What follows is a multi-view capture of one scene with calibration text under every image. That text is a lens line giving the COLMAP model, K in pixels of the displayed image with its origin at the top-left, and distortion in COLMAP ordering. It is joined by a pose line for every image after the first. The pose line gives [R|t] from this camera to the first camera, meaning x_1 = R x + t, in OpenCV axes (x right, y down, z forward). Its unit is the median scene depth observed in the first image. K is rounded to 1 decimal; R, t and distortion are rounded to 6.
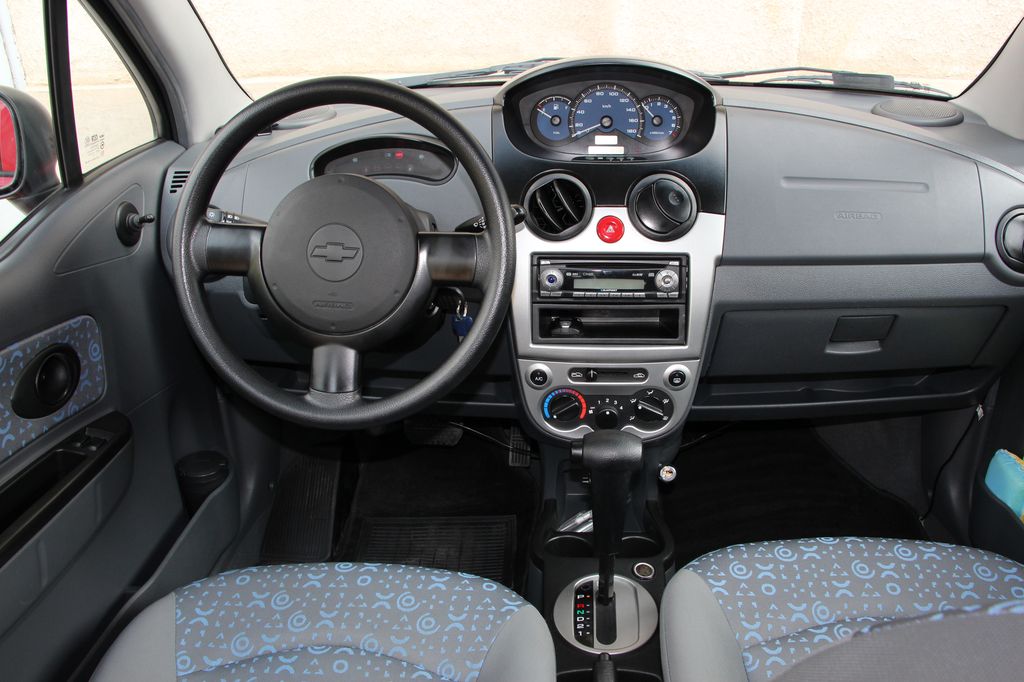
lens RADIAL K [[842.7, 0, 504.0], [0, 842.7, 337.4], [0, 0, 1]] dist [-0.178470, 0.136712]
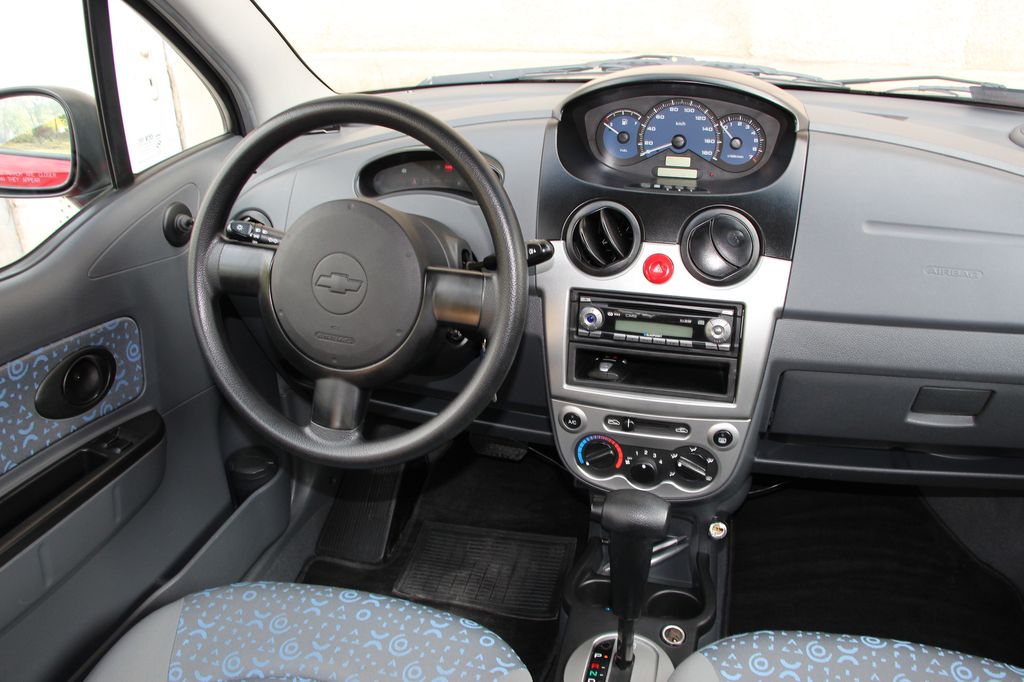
lens RADIAL K [[842.7, 0, 505.2], [0, 842.7, 338.8], [0, 0, 1]] dist [-0.178470, 0.136712]
pose [[0.978879, 0.085929, -0.185506, 0.131985], [-0.077492, 0.995622, 0.052274, -0.084049], [0.189186, -0.036794, 0.981252, 0.082611]]
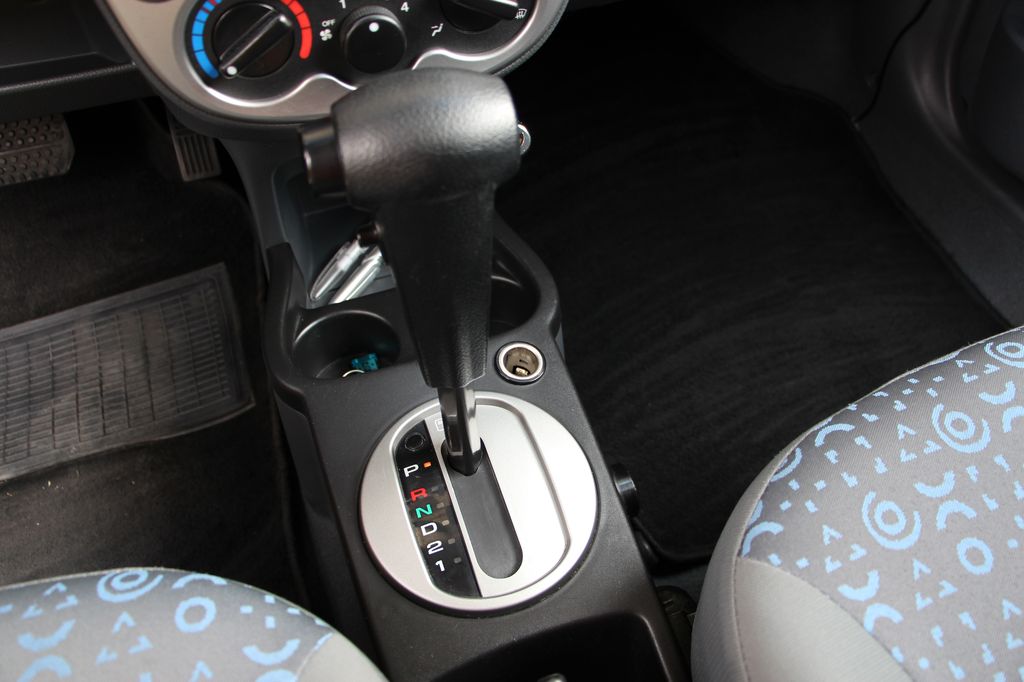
lens RADIAL K [[842.7, 0, 519.8], [0, 842.7, 343.8], [0, 0, 1]] dist [-0.178470, 0.136712]
pose [[0.915273, -0.299567, 0.269324, 0.045012], [0.155524, 0.879513, 0.449743, 0.060804], [-0.371603, -0.369751, 0.851584, 0.623459]]
